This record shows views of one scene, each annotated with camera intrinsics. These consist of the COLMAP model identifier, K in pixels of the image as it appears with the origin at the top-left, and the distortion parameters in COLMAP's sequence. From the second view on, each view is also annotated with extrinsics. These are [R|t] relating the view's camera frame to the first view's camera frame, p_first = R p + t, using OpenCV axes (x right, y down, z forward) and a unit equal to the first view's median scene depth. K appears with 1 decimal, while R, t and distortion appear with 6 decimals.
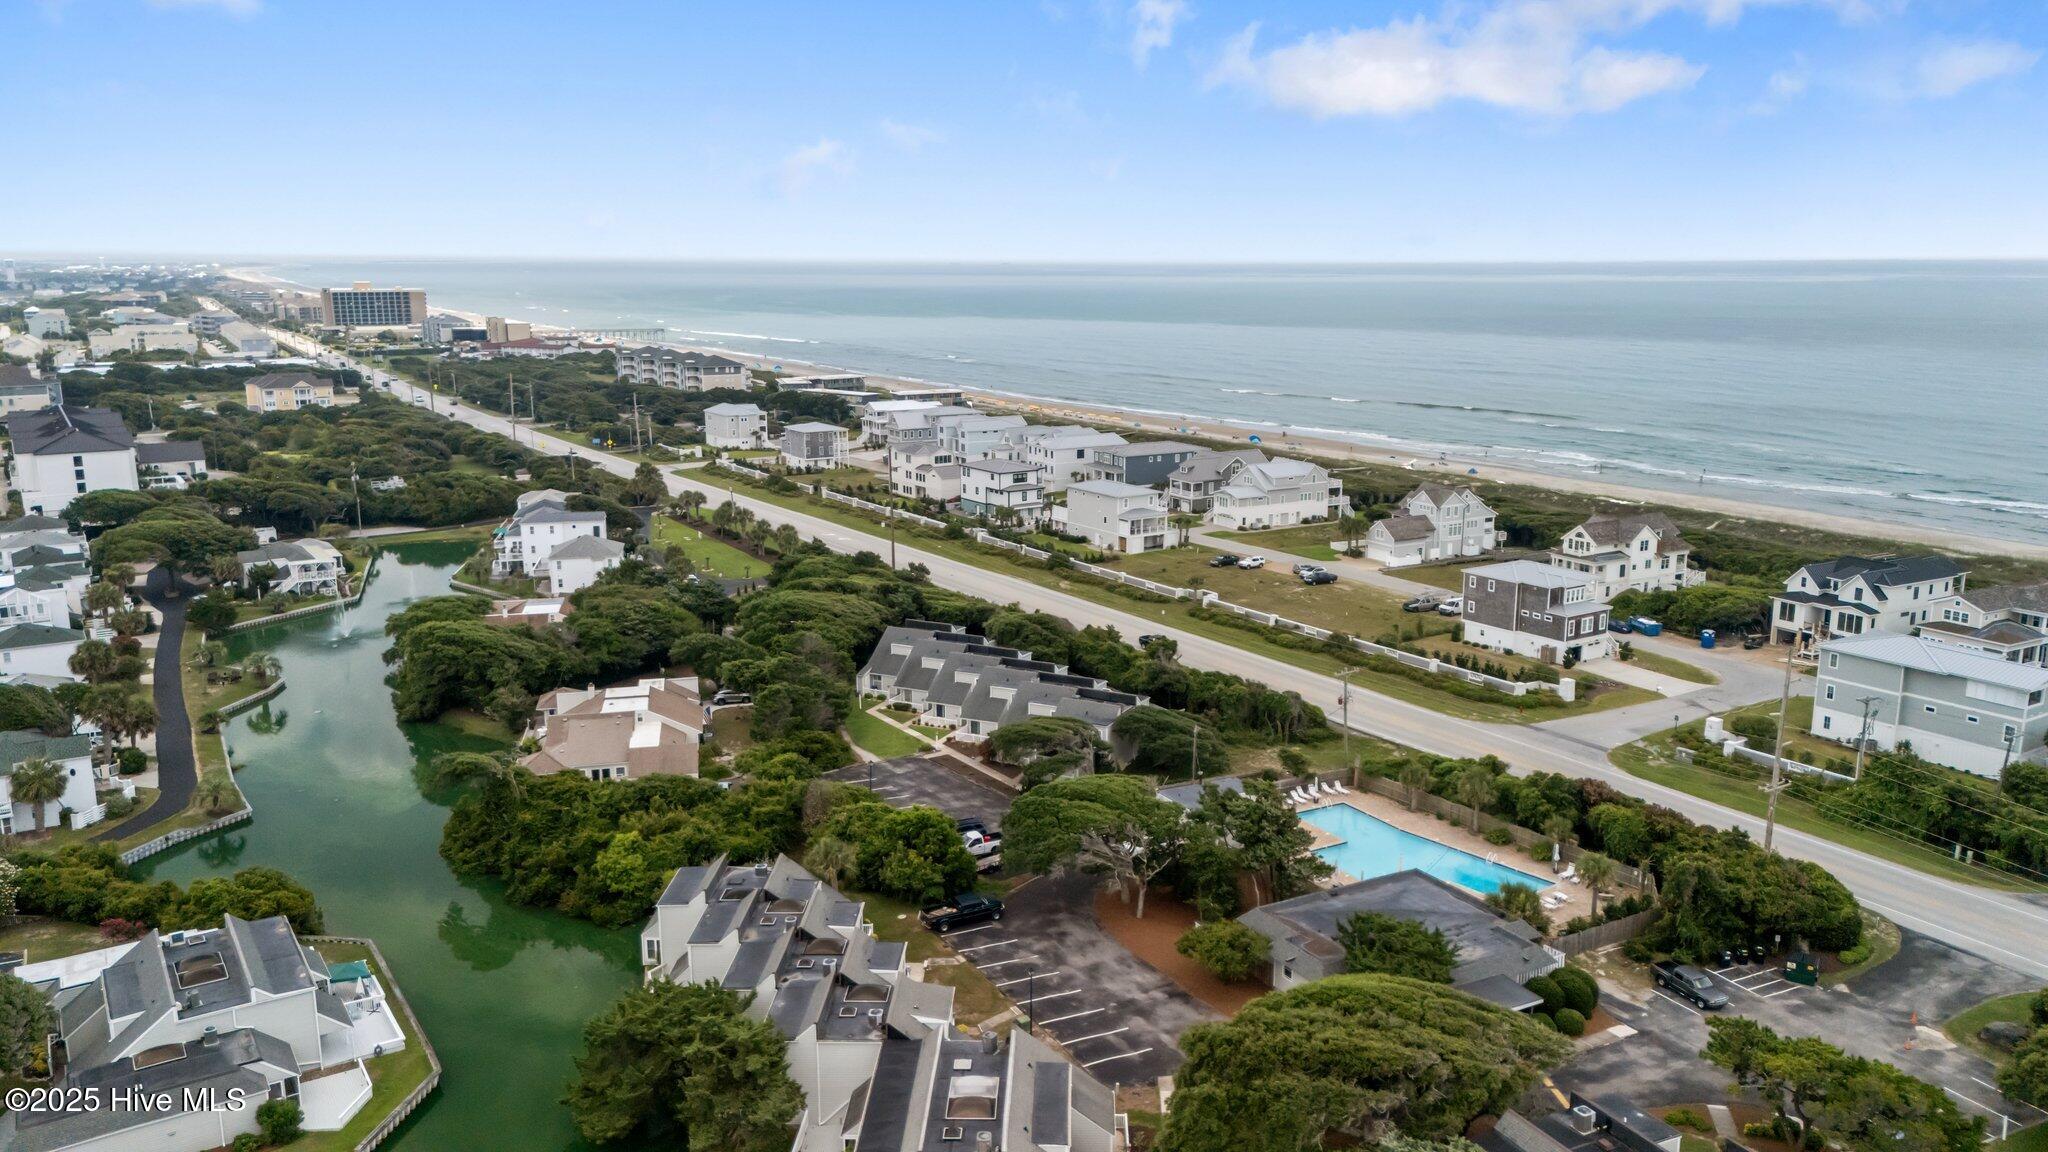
lens RADIAL K [[1500.0, 0, 1035.7], [0, 1500.0, 566.2], [0, 0, 1]] dist [0.065506, -0.043513]
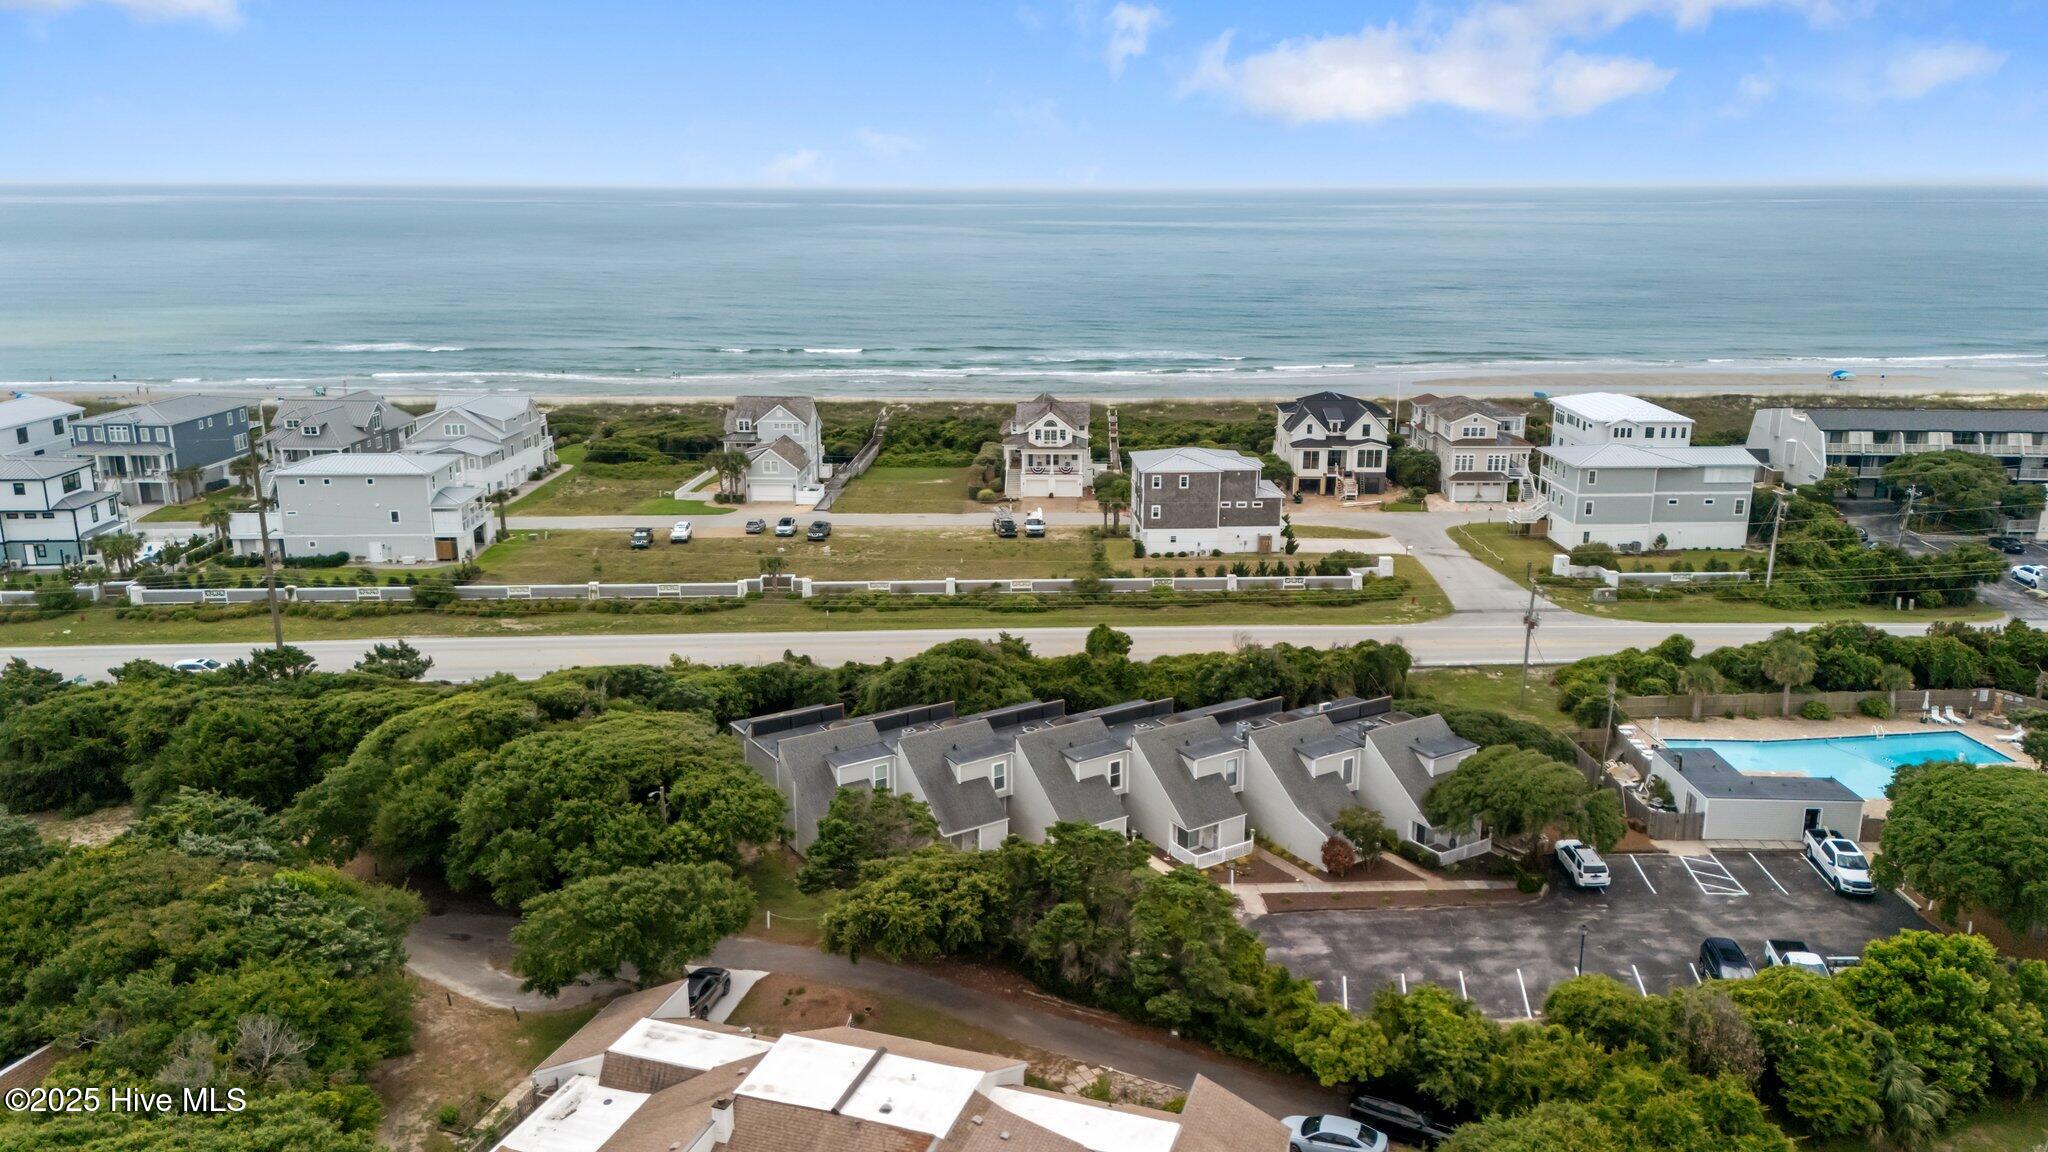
lens RADIAL K [[1500.0, 0, 1027.4], [0, 1500.0, 571.7], [0, 0, 1]] dist [0.065506, -0.043513]
pose [[0.516148, -0.209080, 0.830588, -0.388749], [0.169231, 0.975525, 0.140400, -0.060822], [-0.839614, 0.068094, 0.538898, 0.546628]]
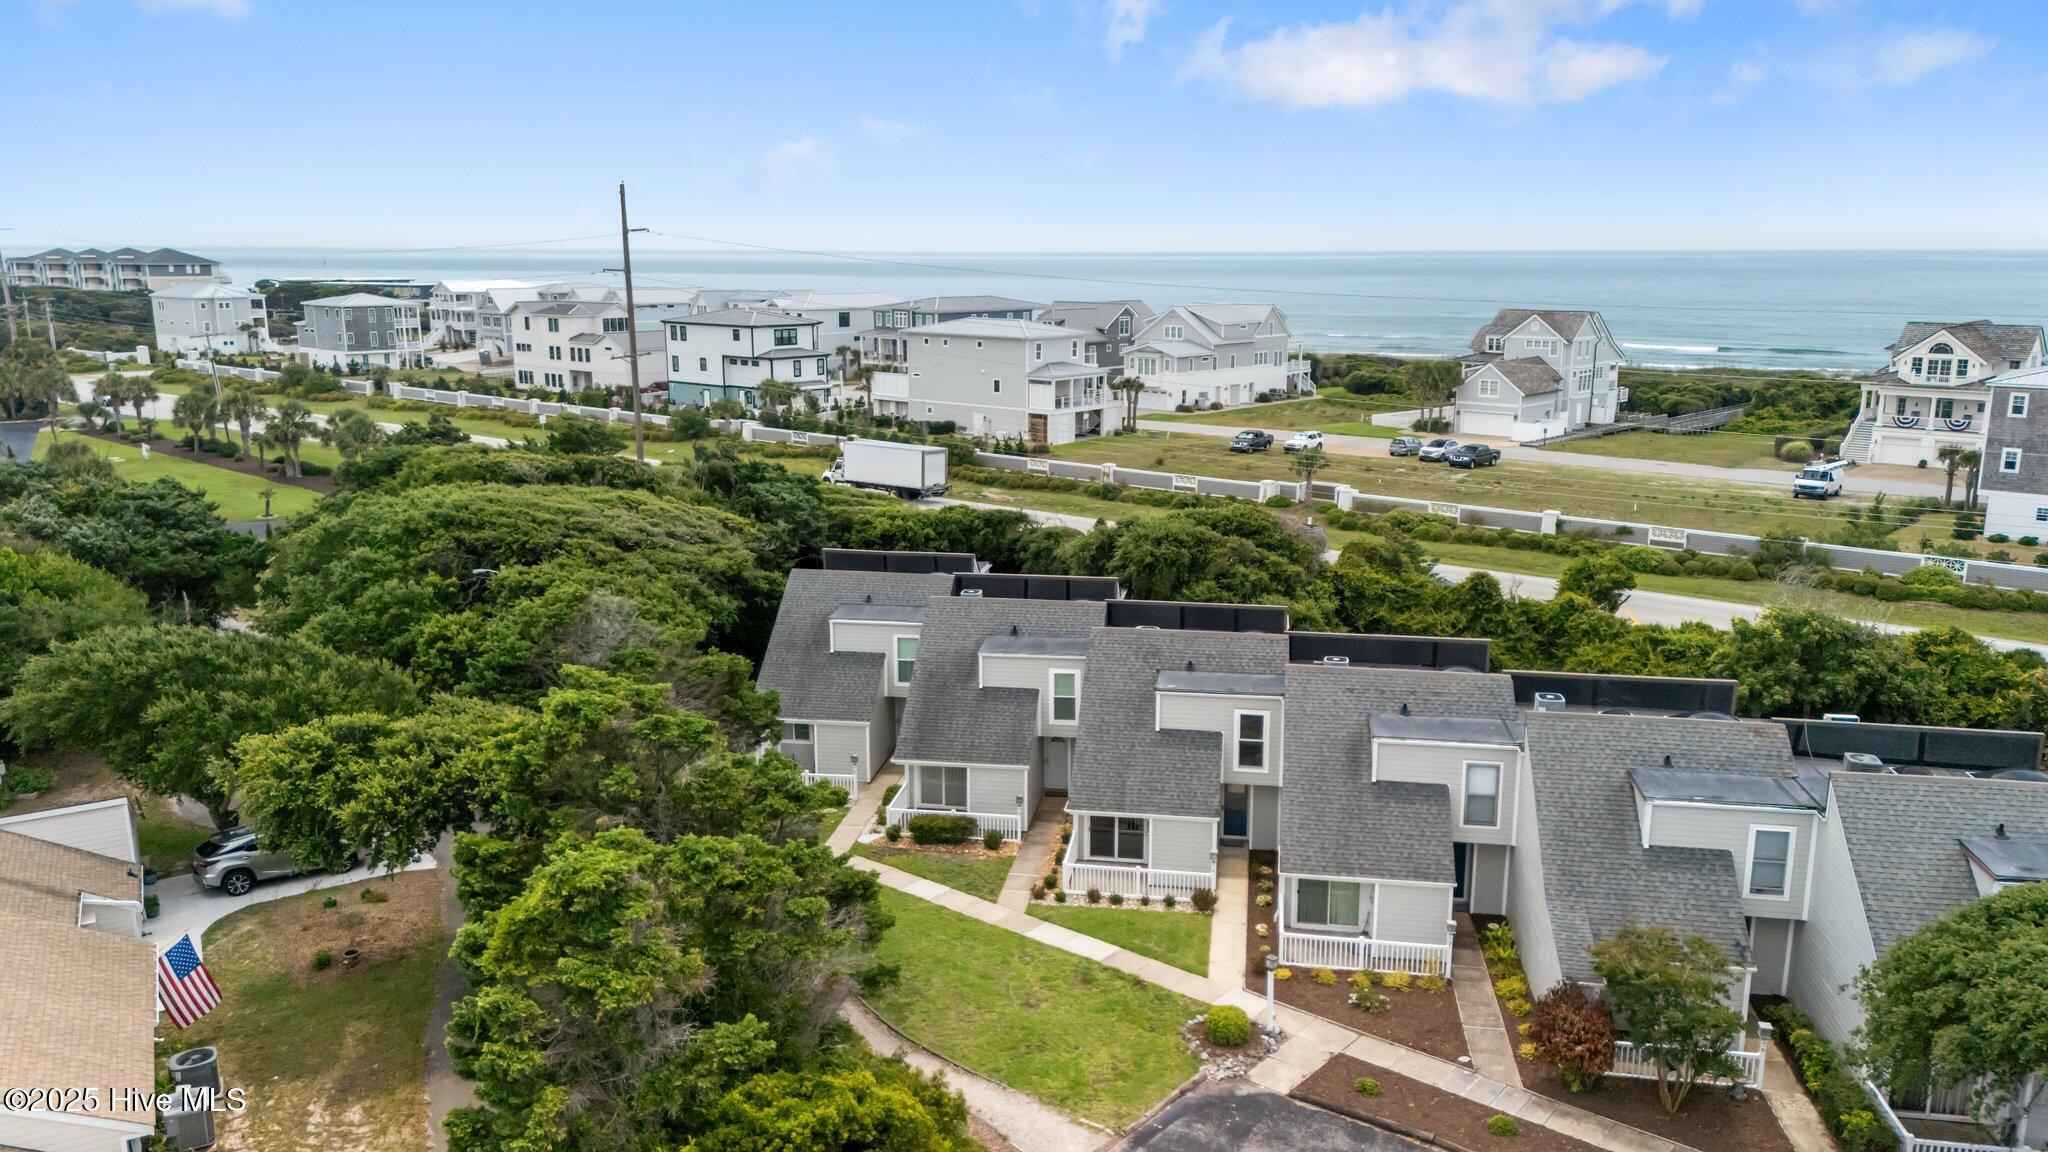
lens RADIAL K [[1500.0, 0, 1024.8], [0, 1500.0, 586.8], [0, 0, 1]] dist [0.065506, -0.043513]
pose [[0.956464, -0.060888, 0.285428, -0.120258], [0.054993, 0.998076, 0.028633, 0.031239], [-0.286622, -0.011690, 0.957972, 0.564911]]
